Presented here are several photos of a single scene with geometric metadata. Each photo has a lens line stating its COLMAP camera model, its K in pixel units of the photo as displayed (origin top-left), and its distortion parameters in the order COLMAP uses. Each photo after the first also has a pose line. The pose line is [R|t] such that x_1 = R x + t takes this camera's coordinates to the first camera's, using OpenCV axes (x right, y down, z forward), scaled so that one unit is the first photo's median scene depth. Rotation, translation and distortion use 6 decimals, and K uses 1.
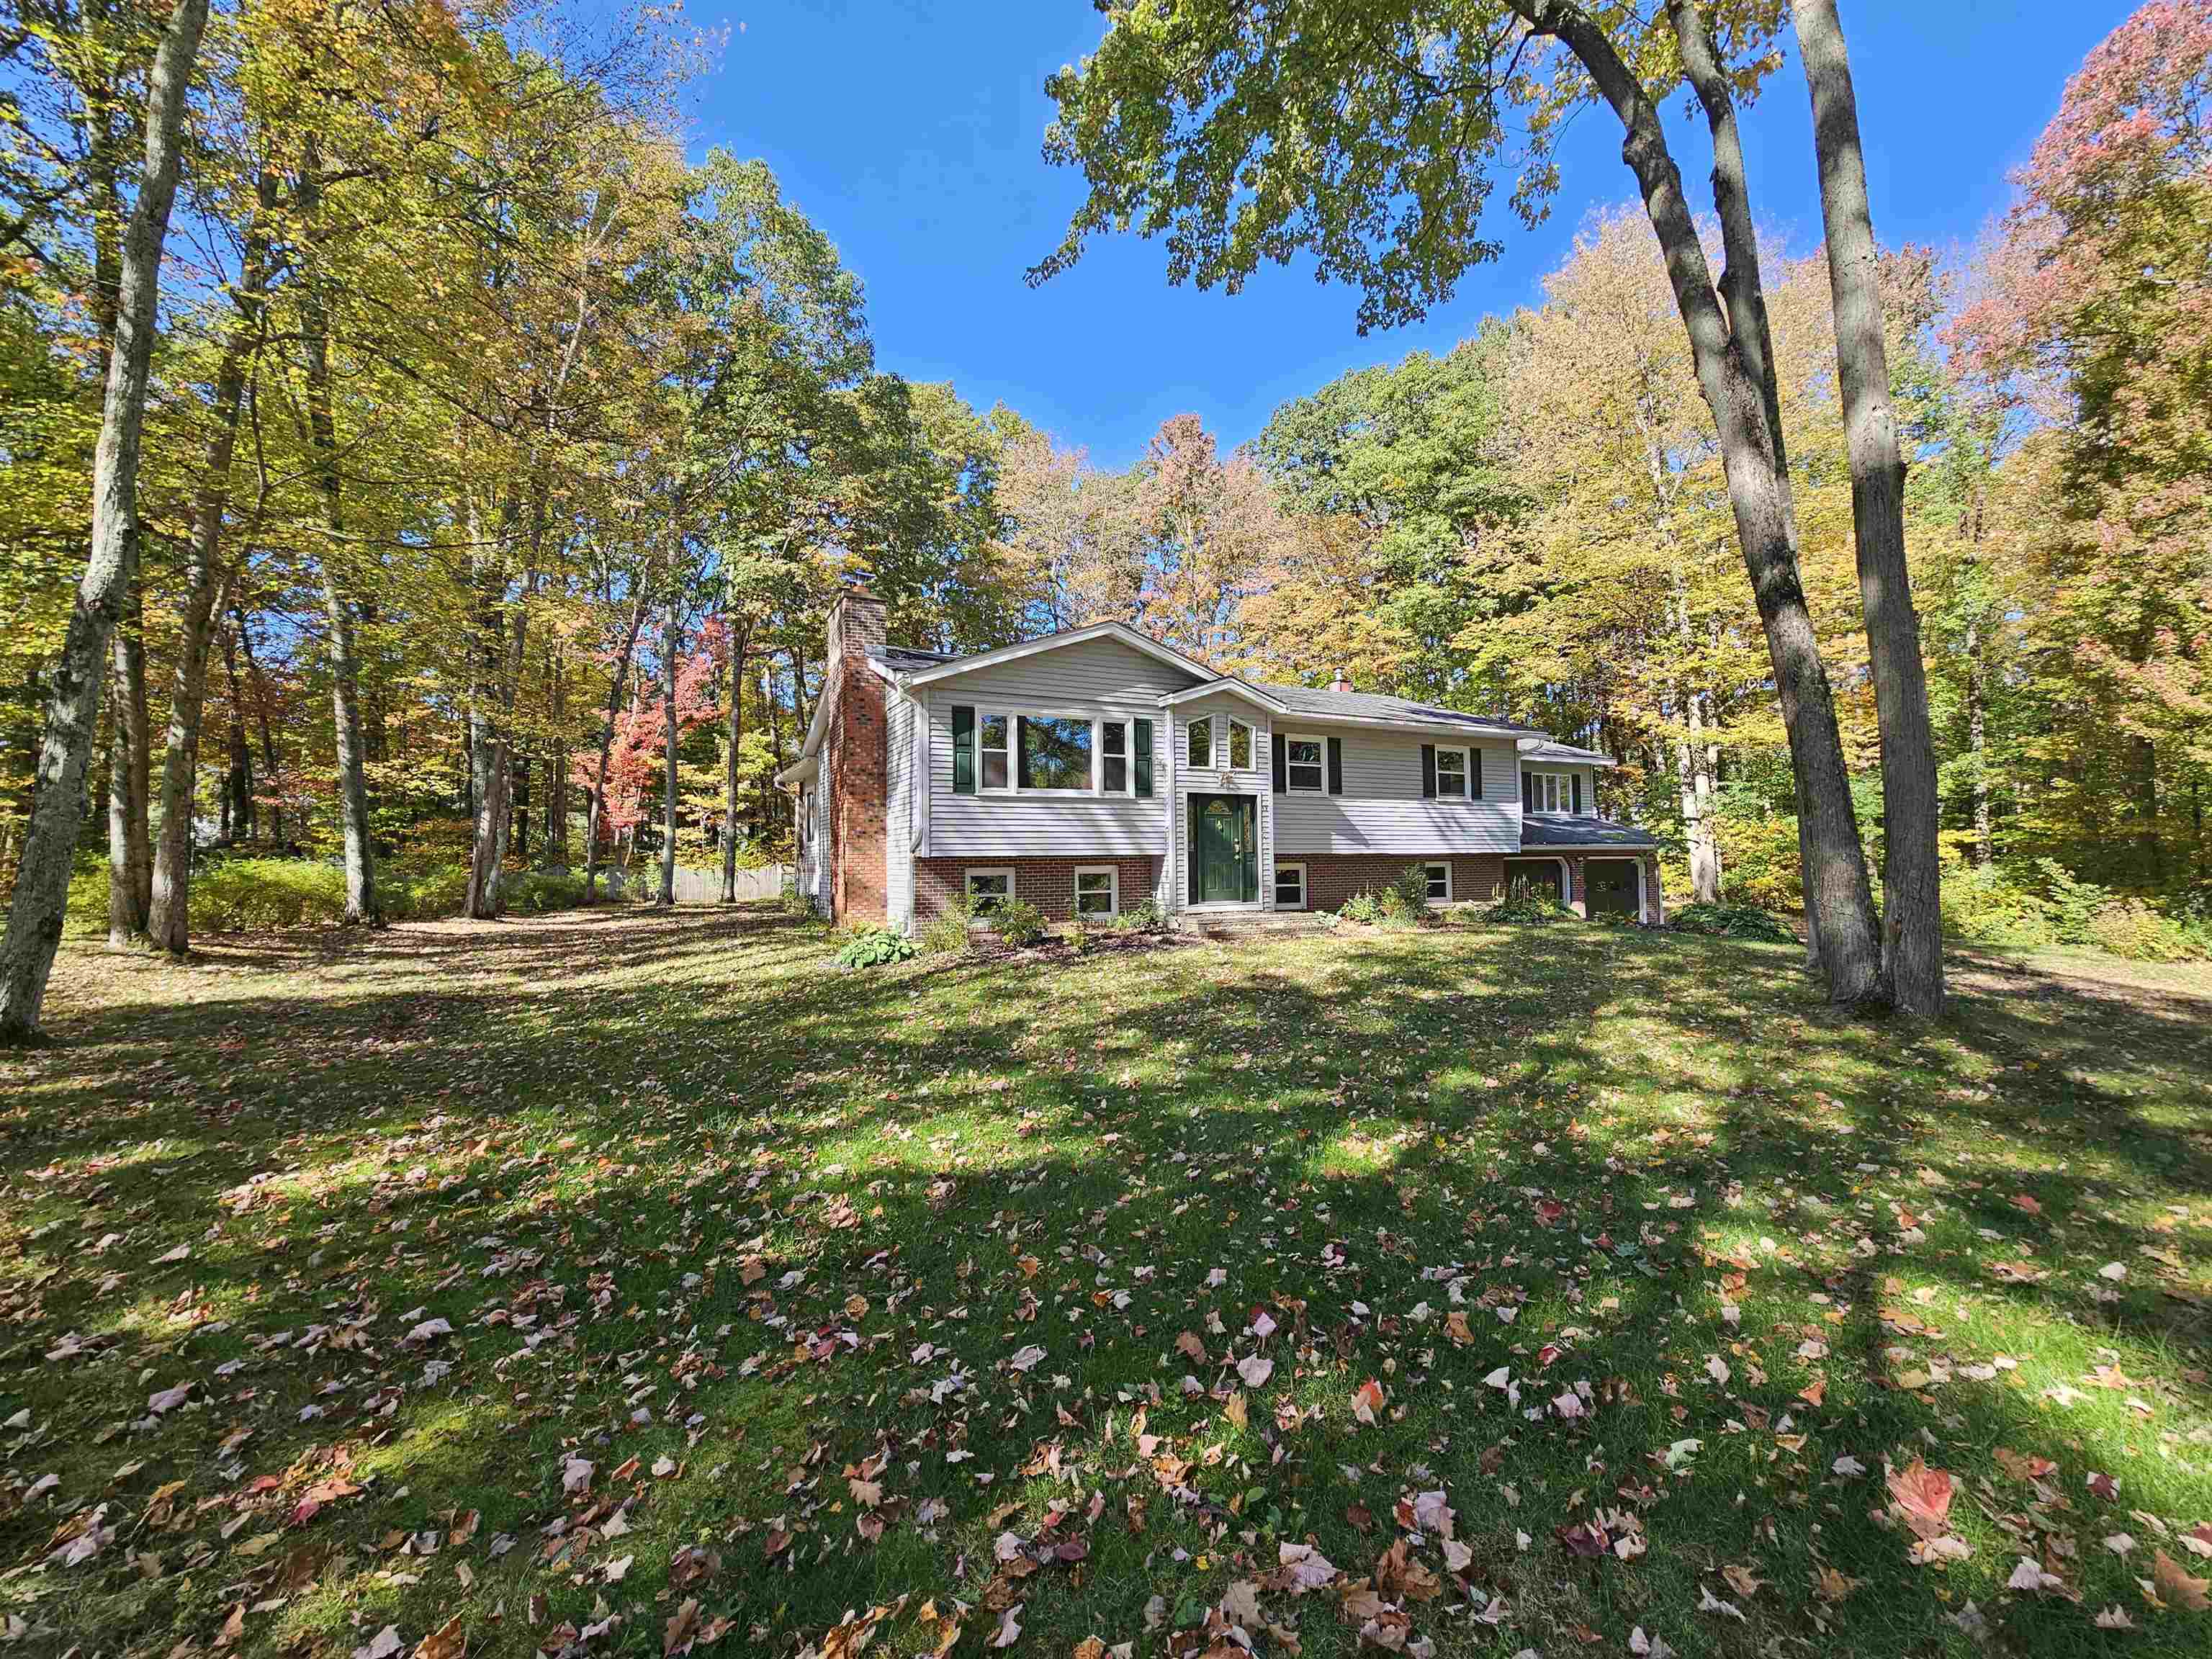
lens RADIAL K [[906.6, 0, 1109.2], [0, 906.6, 826.4], [0, 0, 1]] dist [-0.002572, 0.001201]
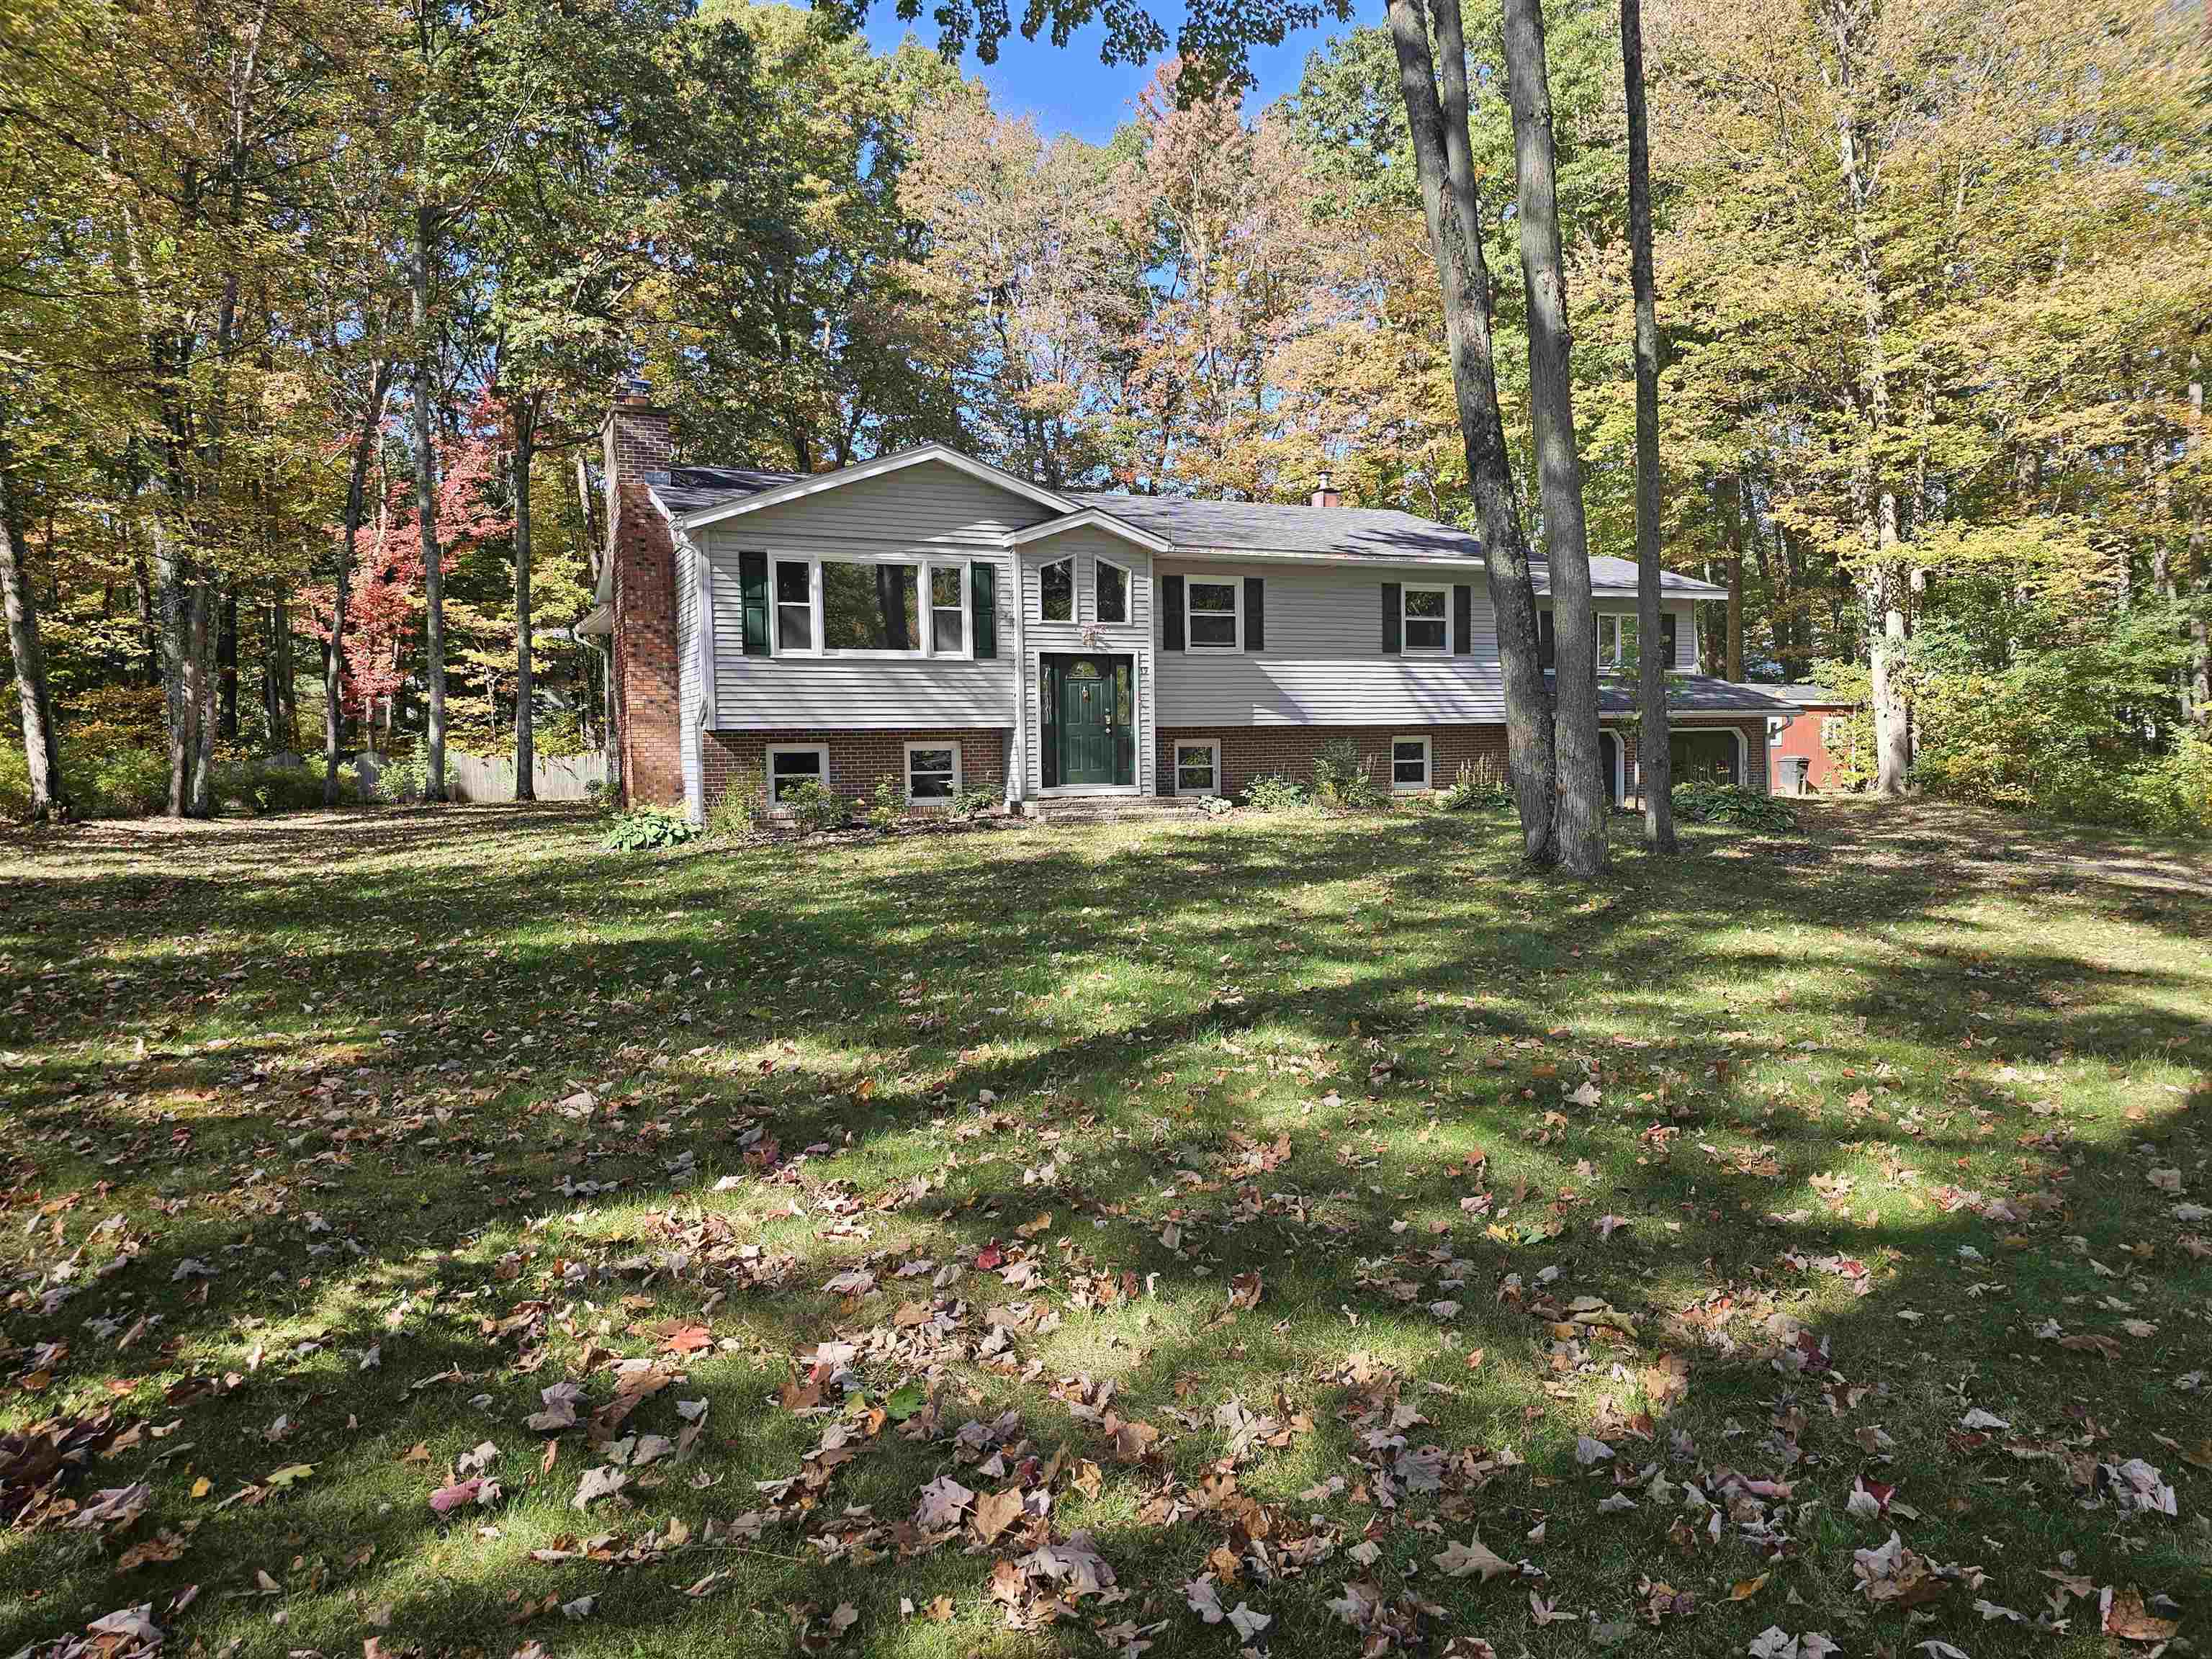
lens RADIAL K [[1484.0, 0, 1106.0], [0, 1484.0, 829.5], [0, 0, 1]] dist [0.073927, -0.060410]
pose [[0.999146, -0.003327, -0.041177, 0.195243], [0.007047, 0.995870, 0.090520, 0.001846], [0.040706, -0.090733, 0.995043, -0.350213]]
